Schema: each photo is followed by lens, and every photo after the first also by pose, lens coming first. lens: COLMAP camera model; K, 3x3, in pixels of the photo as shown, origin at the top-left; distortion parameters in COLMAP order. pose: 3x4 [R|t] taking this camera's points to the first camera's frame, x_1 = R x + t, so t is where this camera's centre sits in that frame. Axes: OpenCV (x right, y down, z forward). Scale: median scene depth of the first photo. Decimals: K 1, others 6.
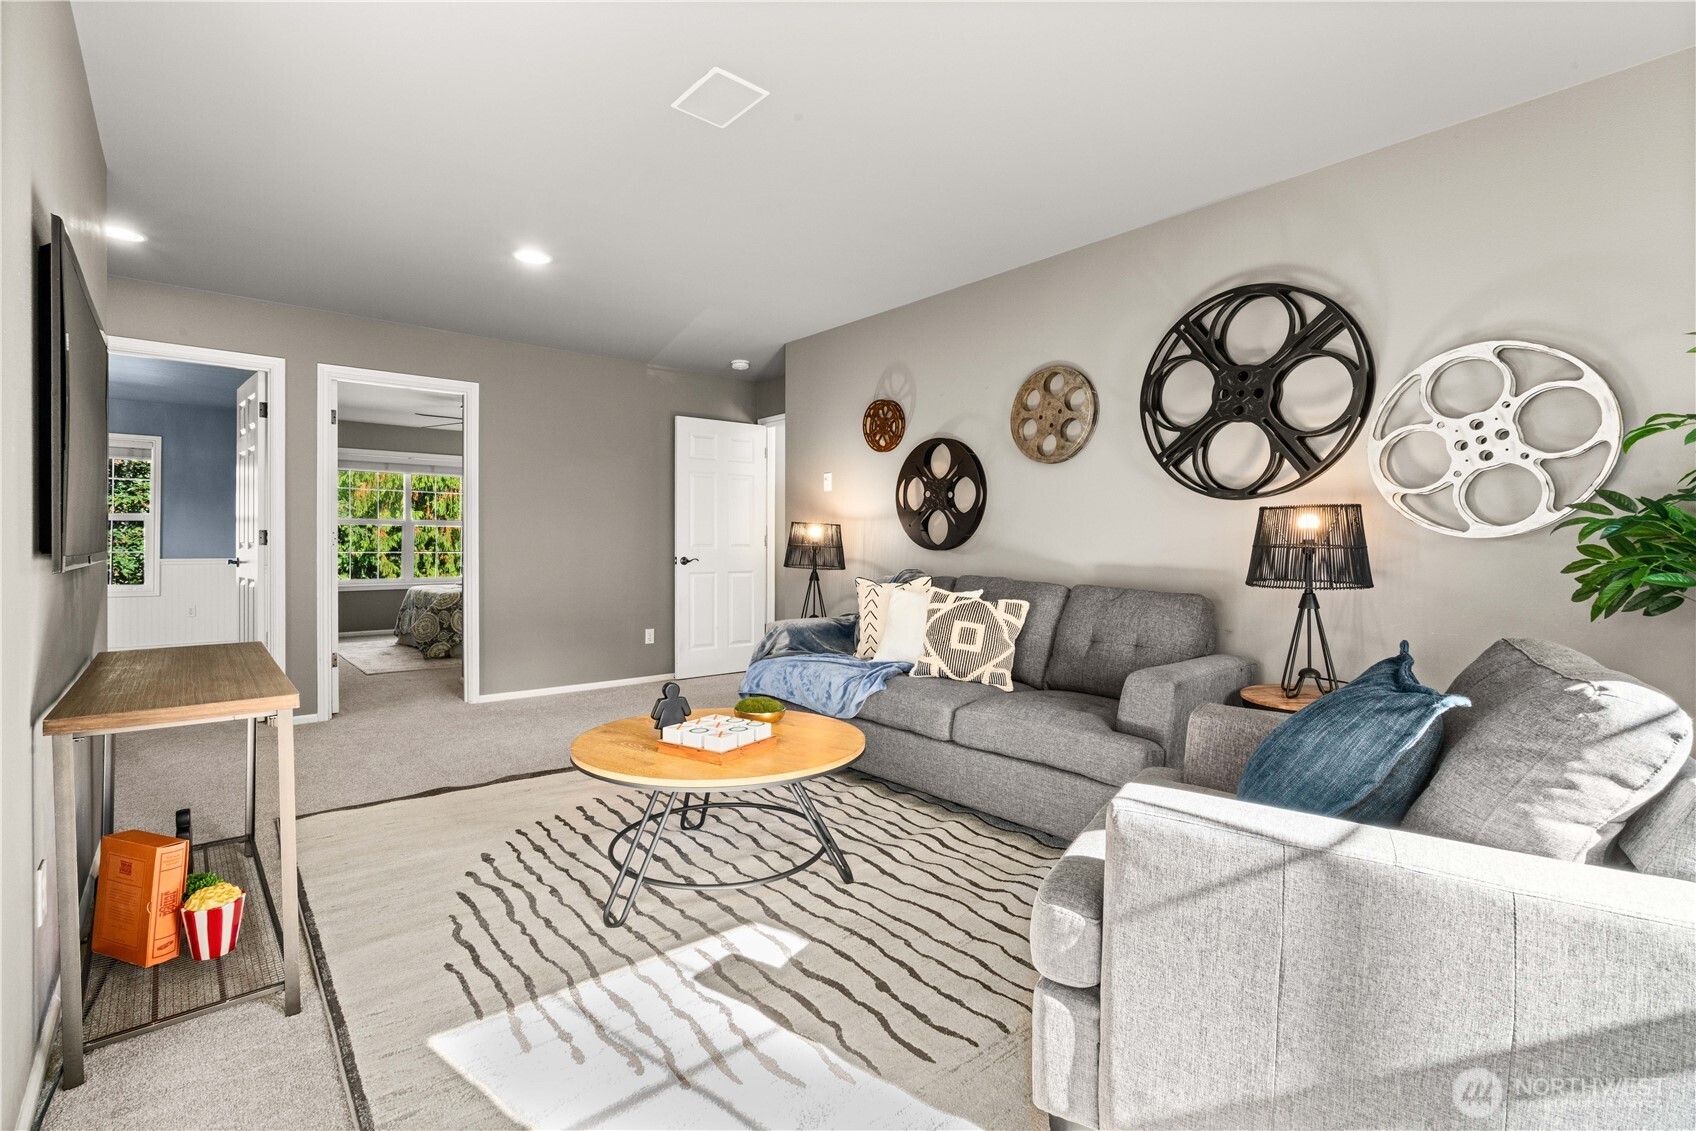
lens RADIAL K [[766.2, 0, 842.9], [0, 766.2, 548.6], [0, 0, 1]] dist [0.001055, 0.000187]
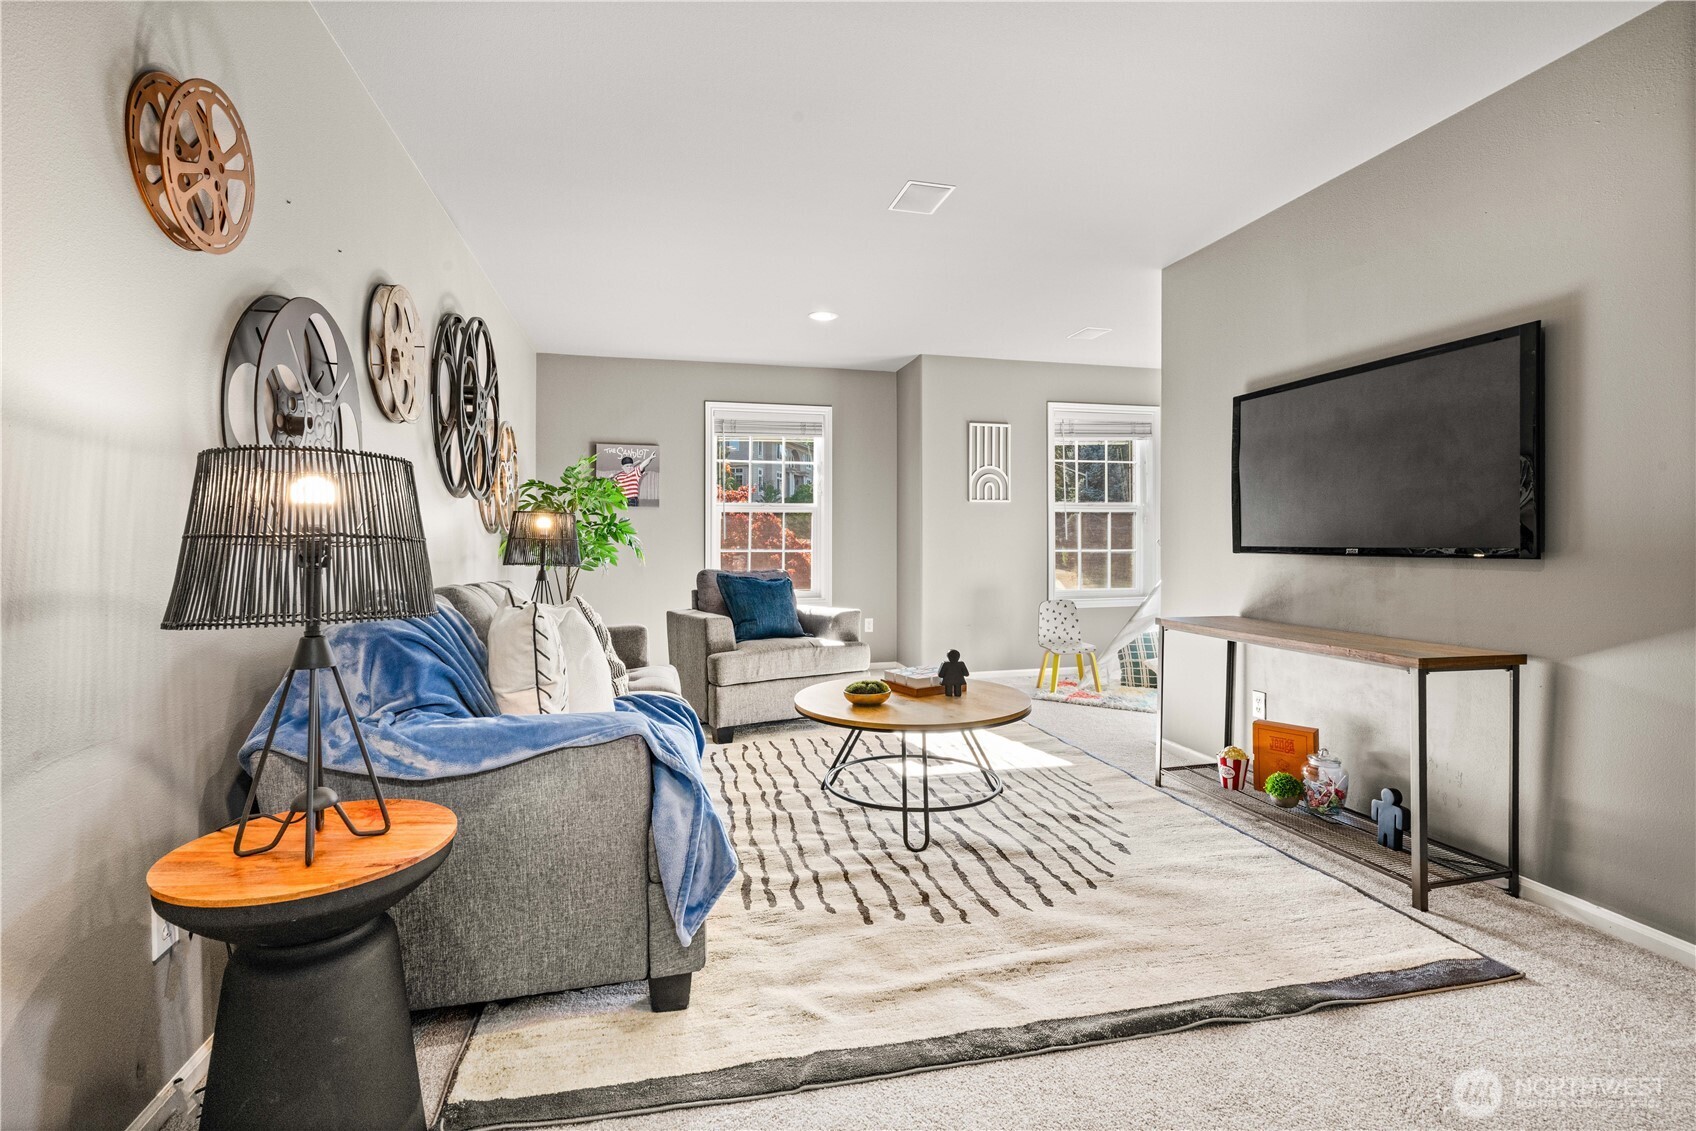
lens RADIAL K [[766.2, 0, 842.9], [0, 766.2, 548.6], [0, 0, 1]] dist [0.001055, 0.000187]
pose [[-0.888774, 0.002442, 0.458340, -0.498902], [0.004658, 0.999982, 0.003705, -0.001100], [-0.458323, 0.005427, -0.888769, 1.712414]]
